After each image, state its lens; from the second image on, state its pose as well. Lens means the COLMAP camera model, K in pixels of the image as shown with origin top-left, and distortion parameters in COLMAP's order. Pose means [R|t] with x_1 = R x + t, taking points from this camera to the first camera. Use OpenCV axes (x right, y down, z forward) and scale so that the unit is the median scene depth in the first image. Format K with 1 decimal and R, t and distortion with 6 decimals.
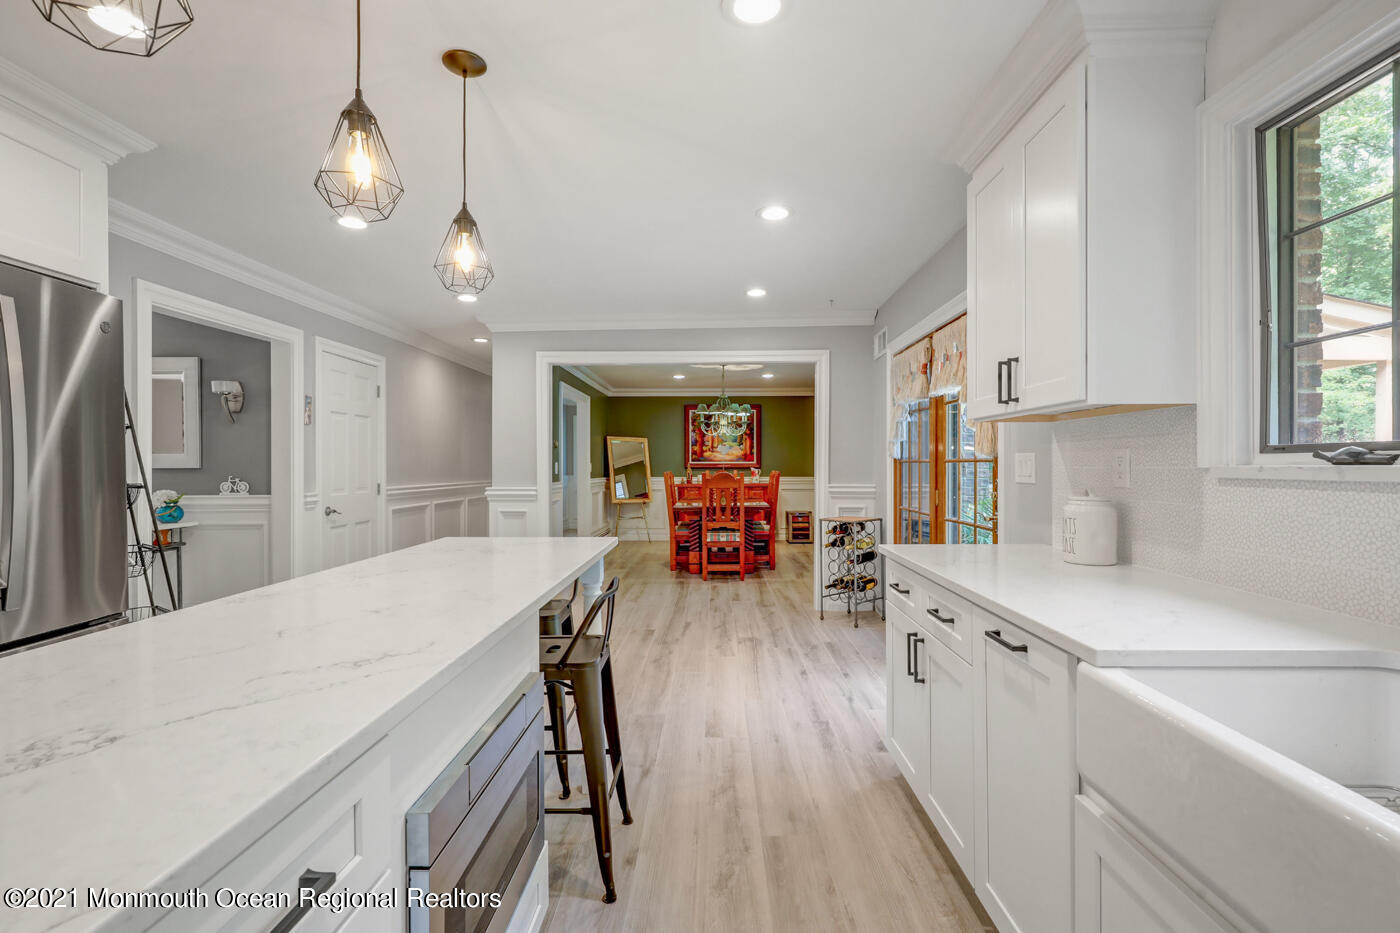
lens RADIAL K [[649.1, 0, 700.6], [0, 649.1, 469.3], [0, 0, 1]] dist [-0.001909, 0.002024]
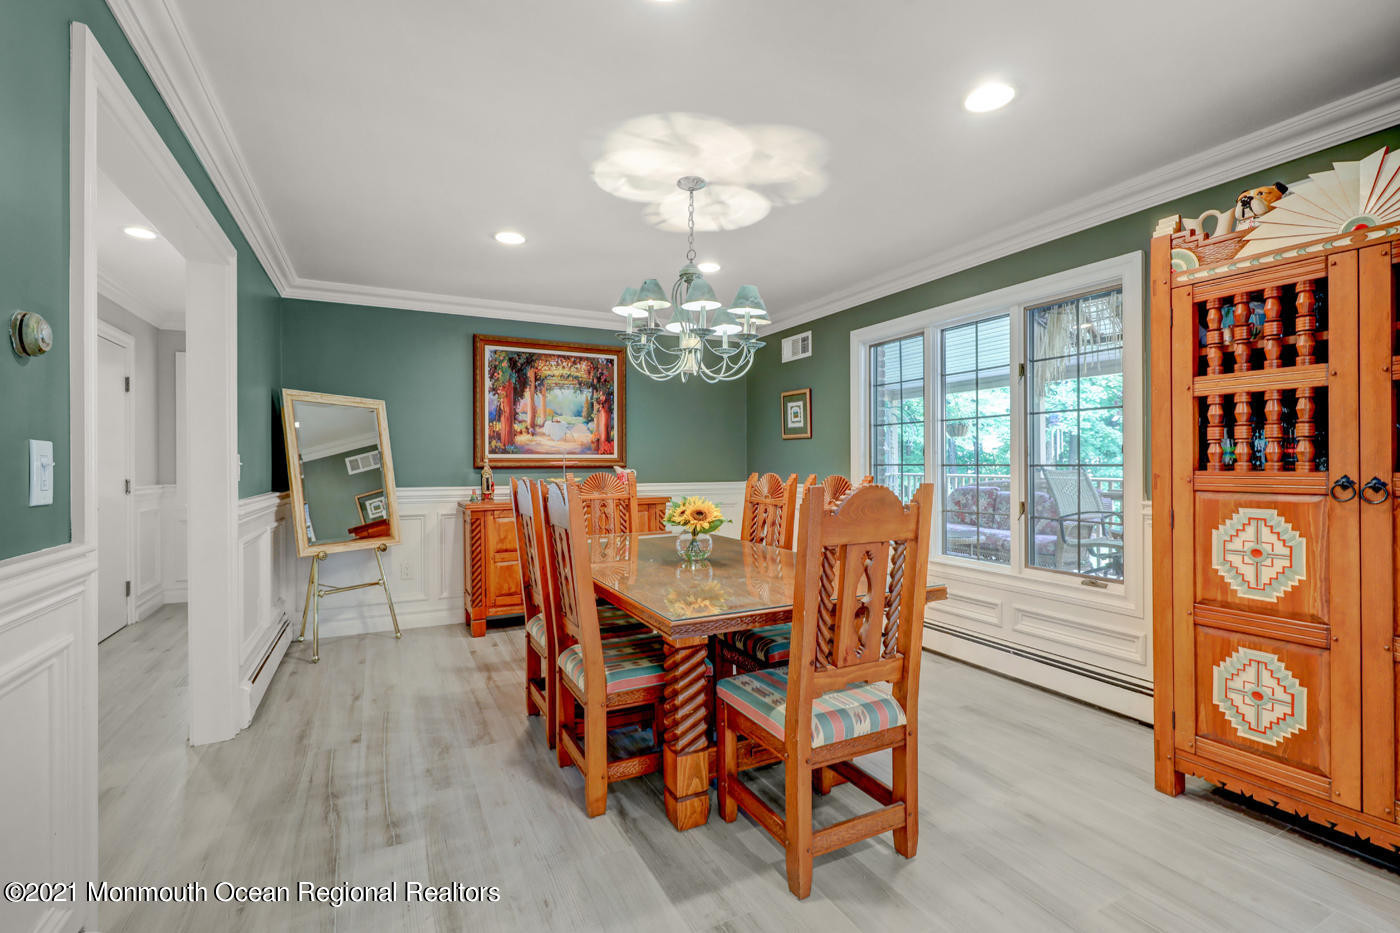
lens RADIAL K [[649.1, 0, 699.6], [0, 649.1, 460.5], [0, 0, 1]] dist [-0.001909, 0.002024]
pose [[0.884693, 0.005623, 0.466140, -0.099251], [-0.005653, 0.999983, -0.001333, -0.007420], [-0.466139, -0.001456, 0.884710, 0.507230]]
